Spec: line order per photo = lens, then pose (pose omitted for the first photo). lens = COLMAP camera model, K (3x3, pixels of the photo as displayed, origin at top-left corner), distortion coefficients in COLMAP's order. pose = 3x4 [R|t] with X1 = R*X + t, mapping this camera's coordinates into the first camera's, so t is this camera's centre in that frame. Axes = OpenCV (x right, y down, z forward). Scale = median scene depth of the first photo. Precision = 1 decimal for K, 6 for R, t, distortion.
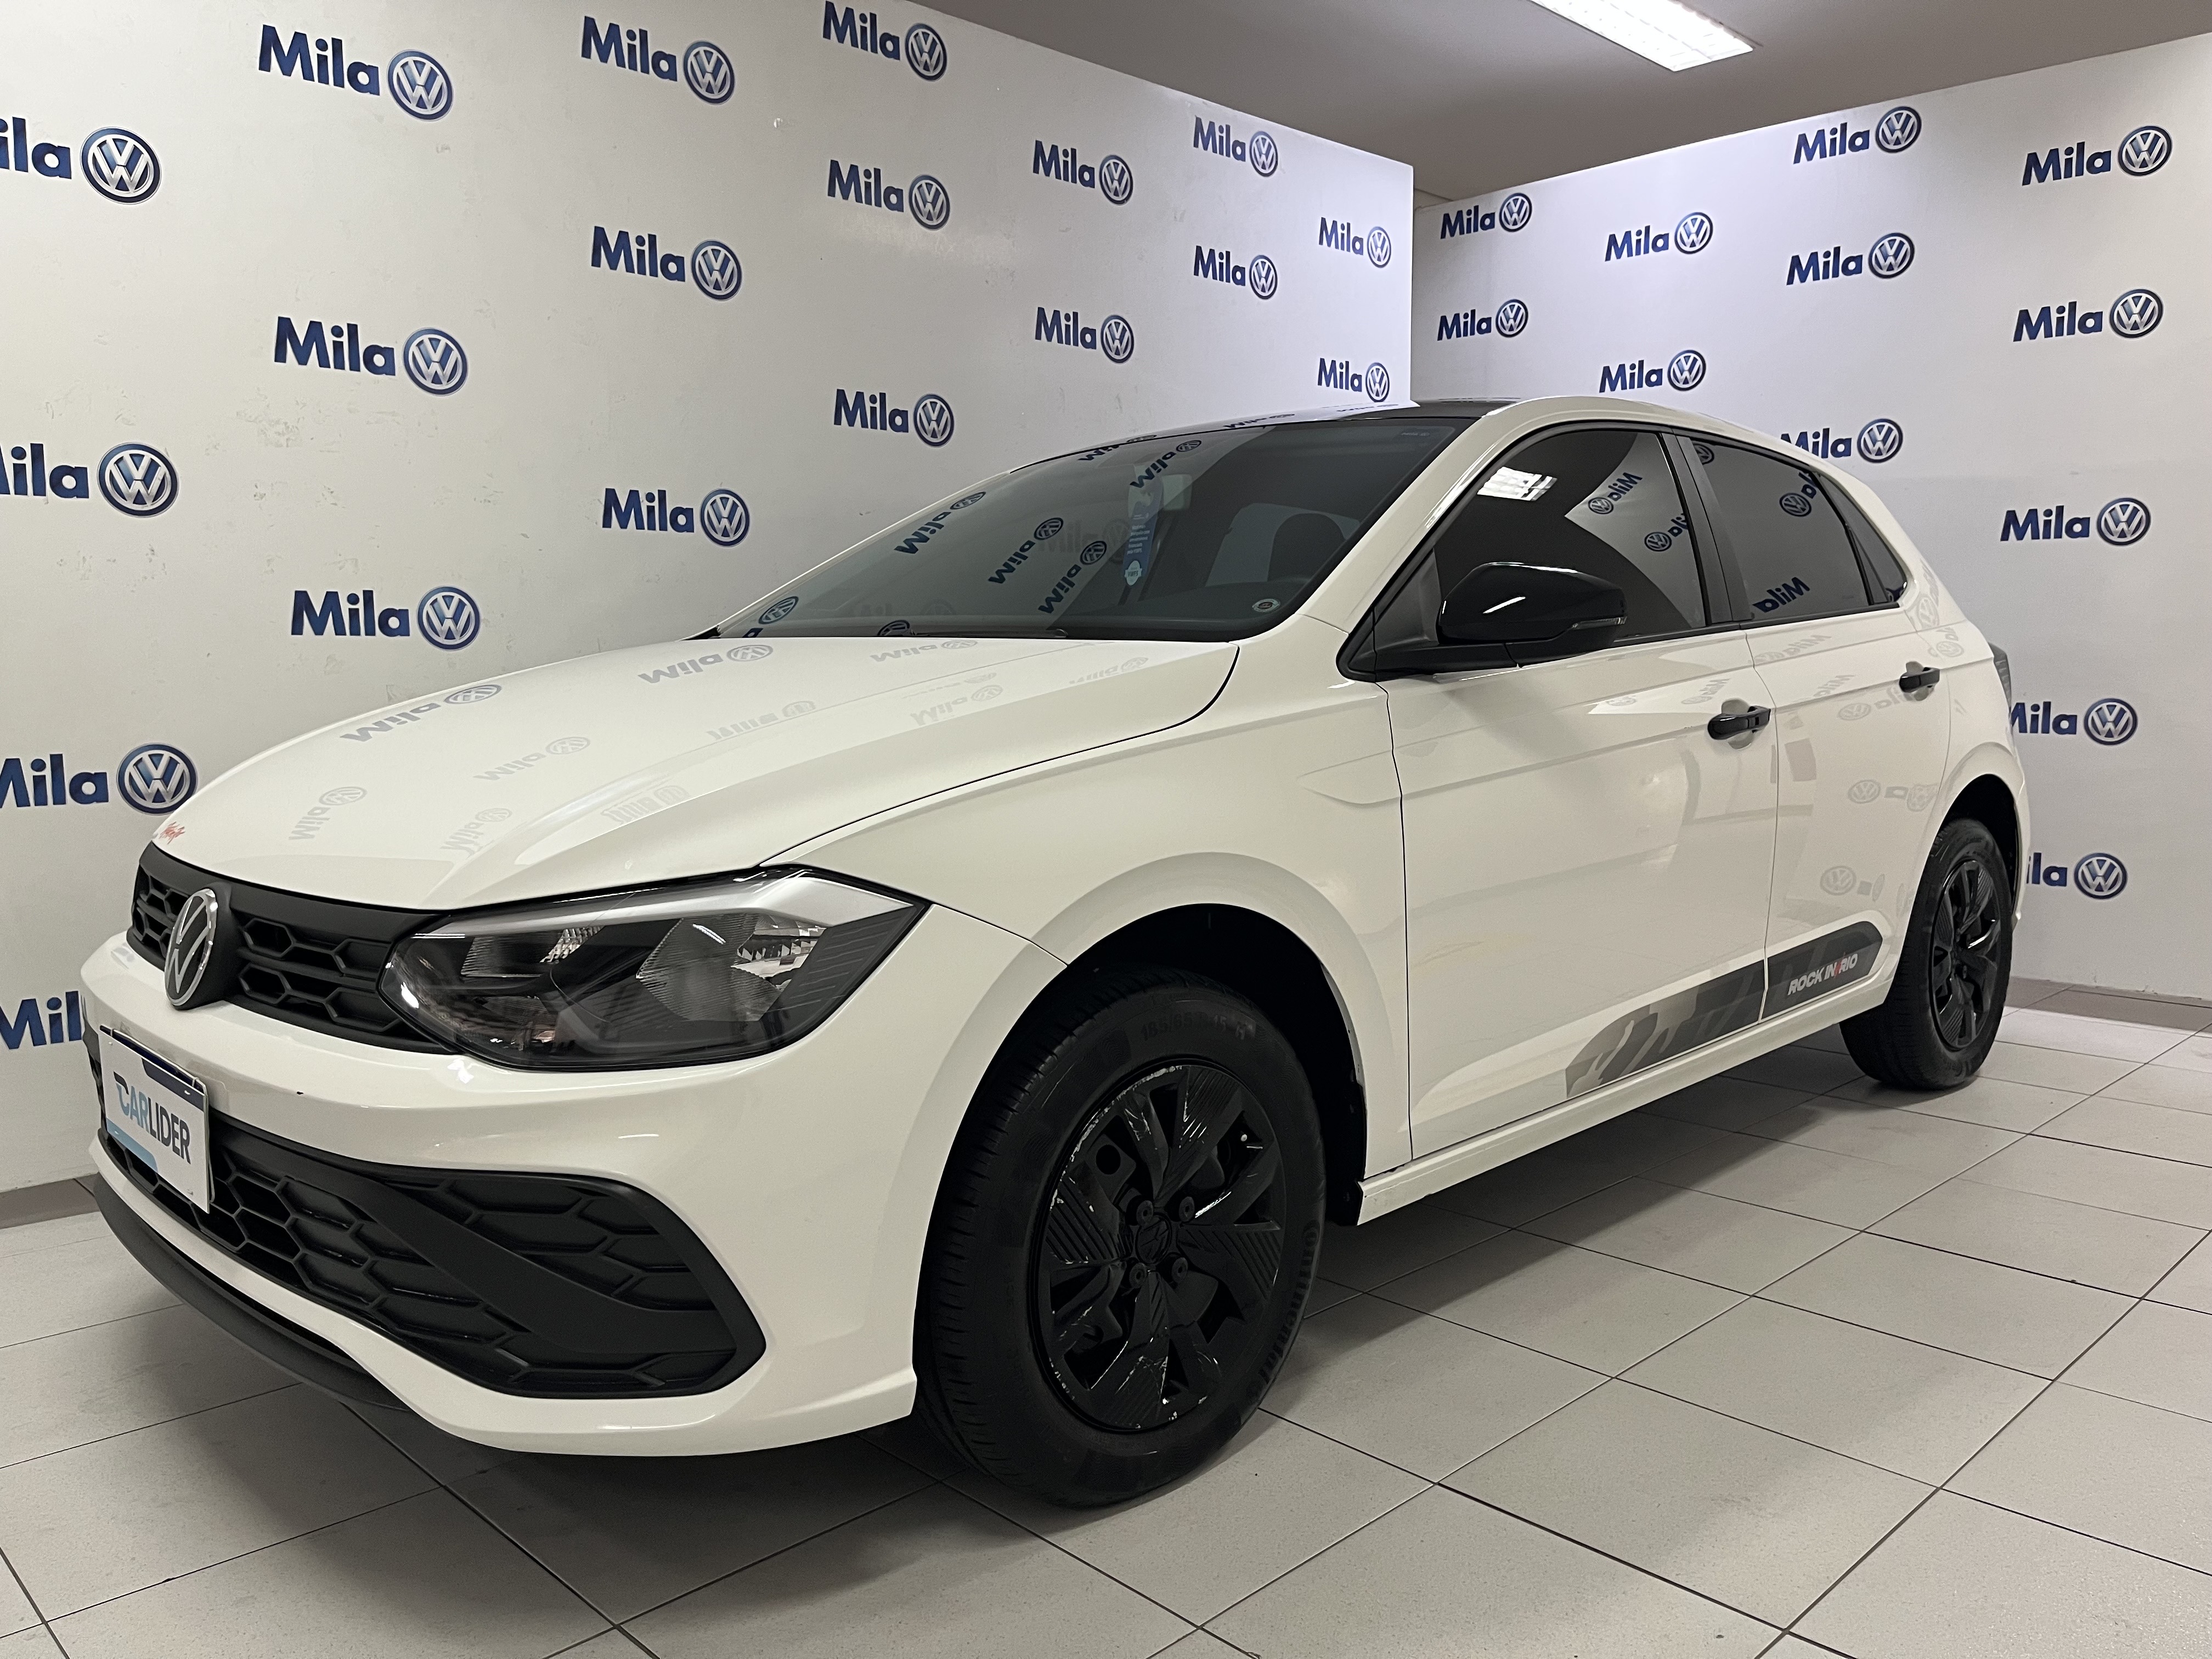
lens RADIAL K [[1677.4, 0, 1167.4], [0, 1677.4, 831.4], [0, 0, 1]] dist [0.050879, -0.070495]
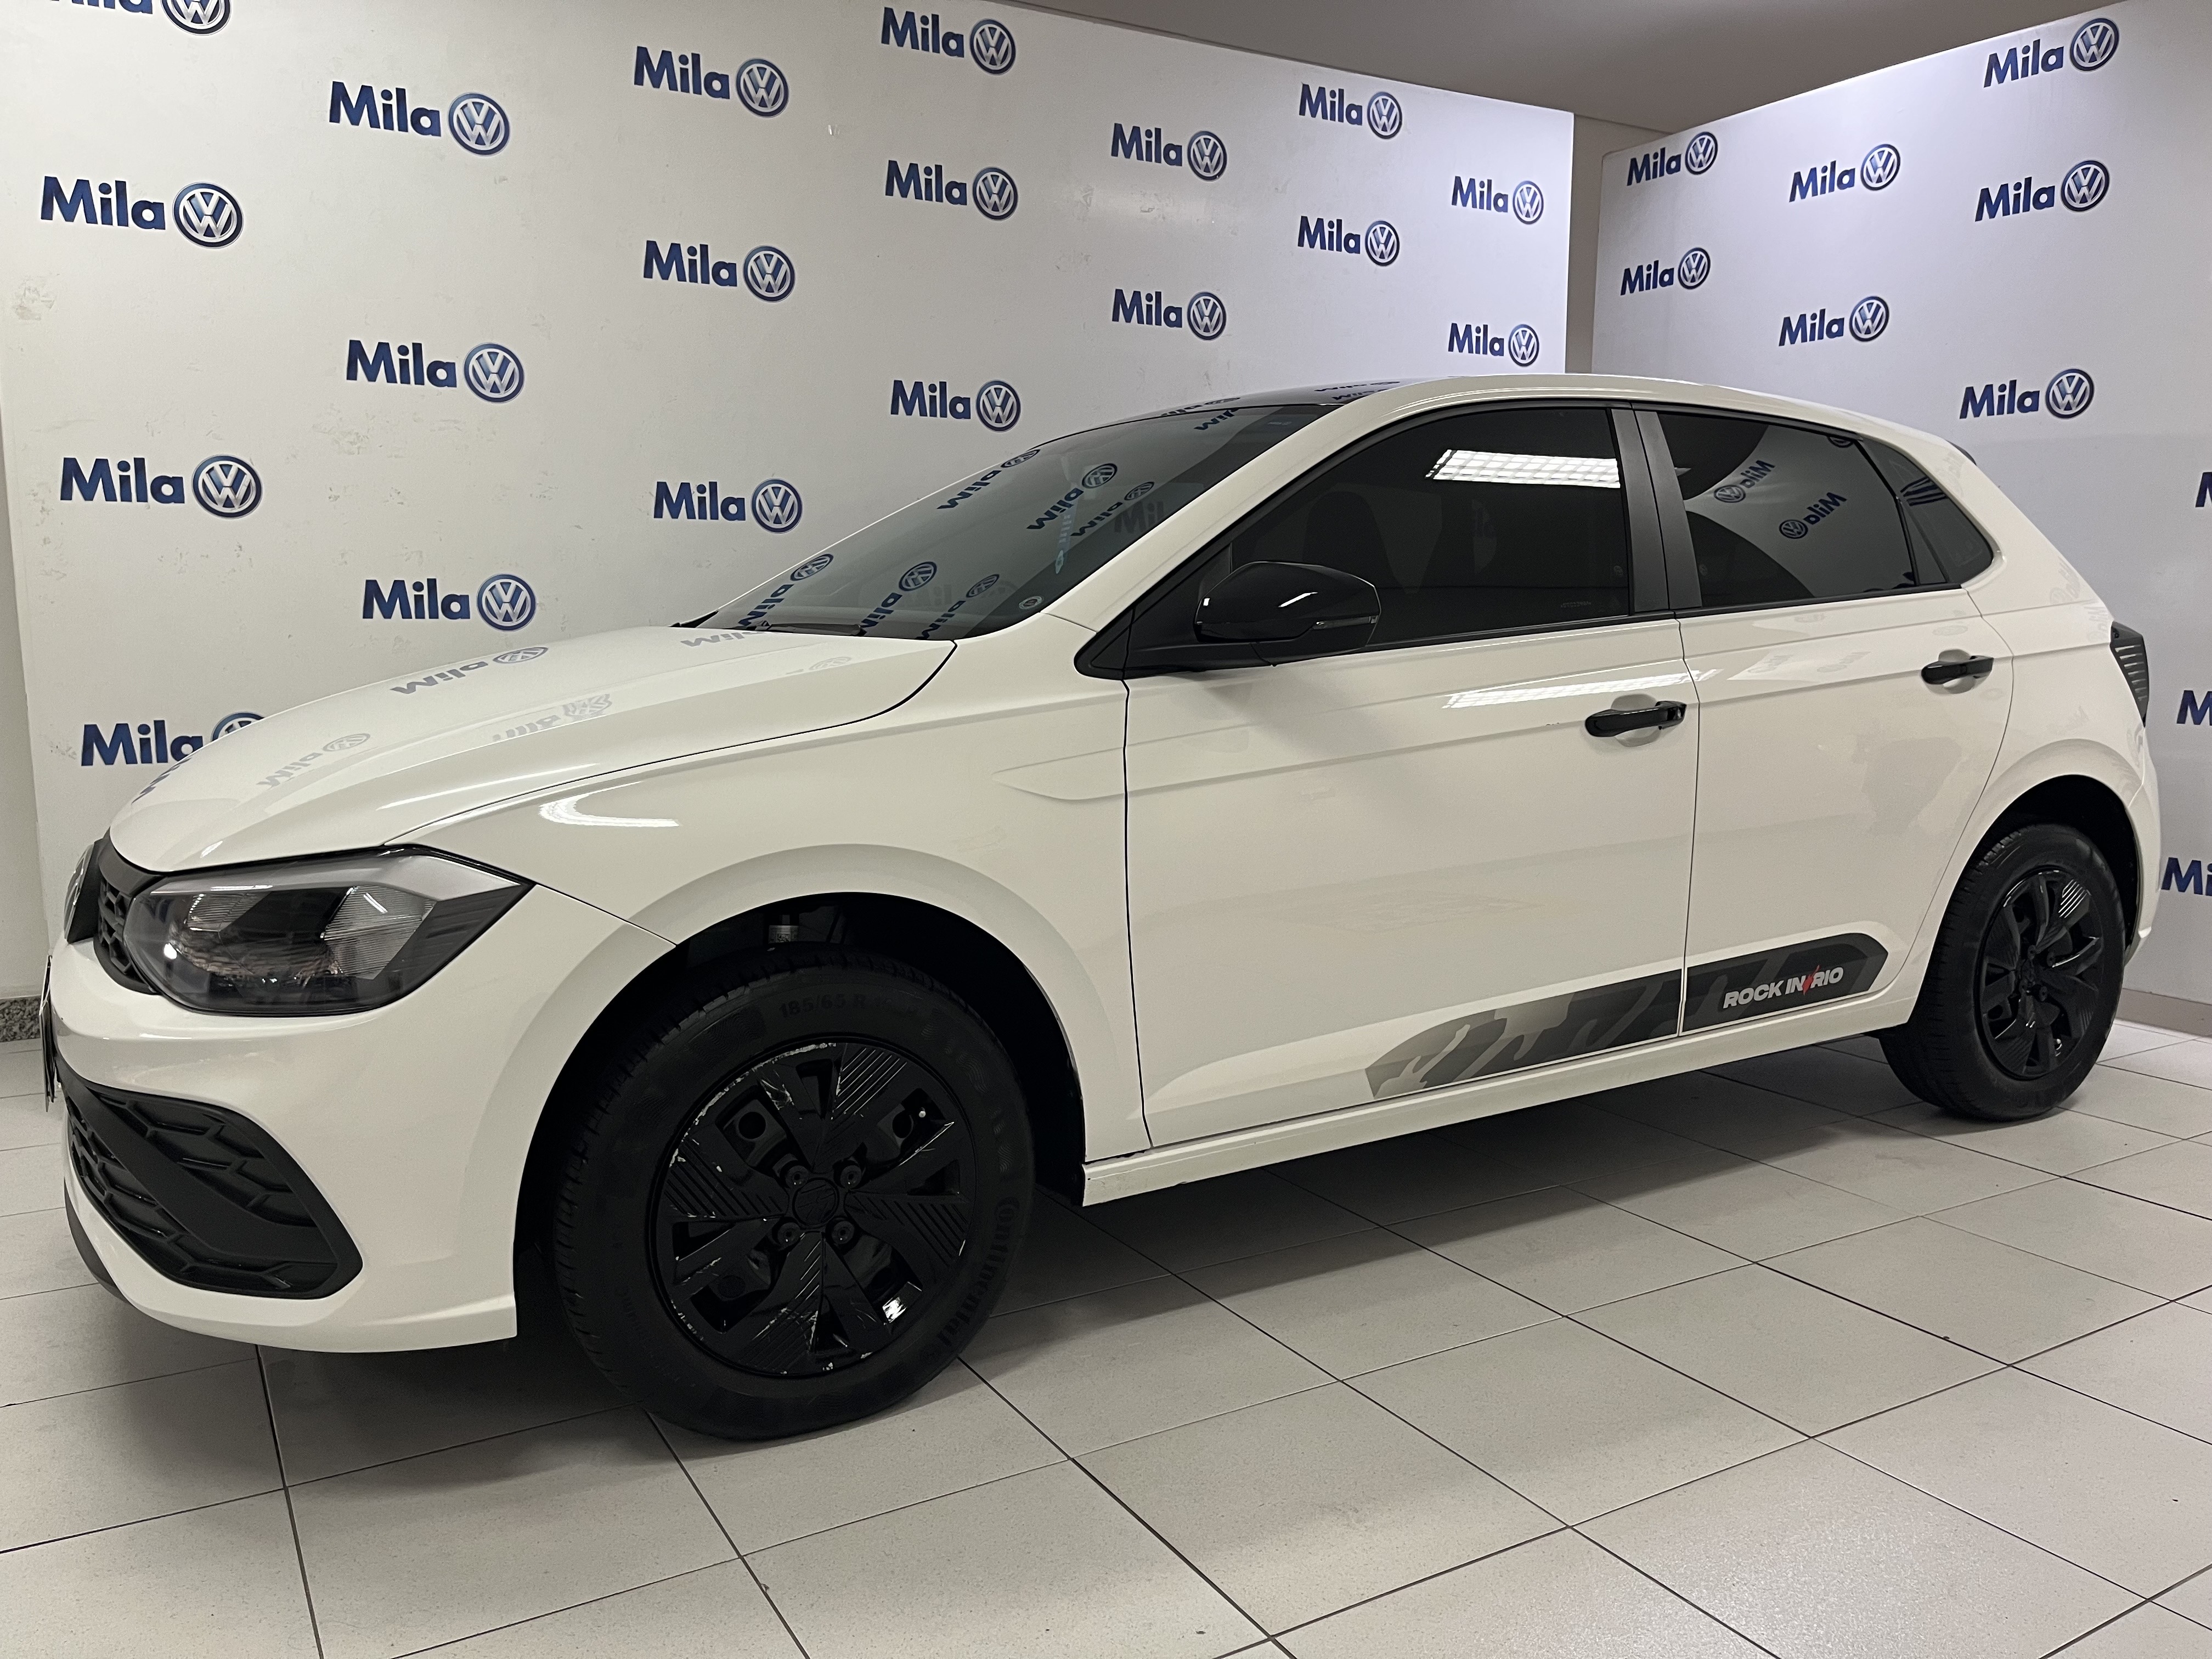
lens RADIAL K [[1677.4, 0, 1089.1], [0, 1677.4, 840.3], [0, 0, 1]] dist [0.050879, -0.070495]
pose [[0.969849, 0.034685, -0.241225, 0.236354], [-0.027853, 0.999110, 0.031676, -0.015411], [0.242109, -0.024003, 0.969952, 0.003540]]
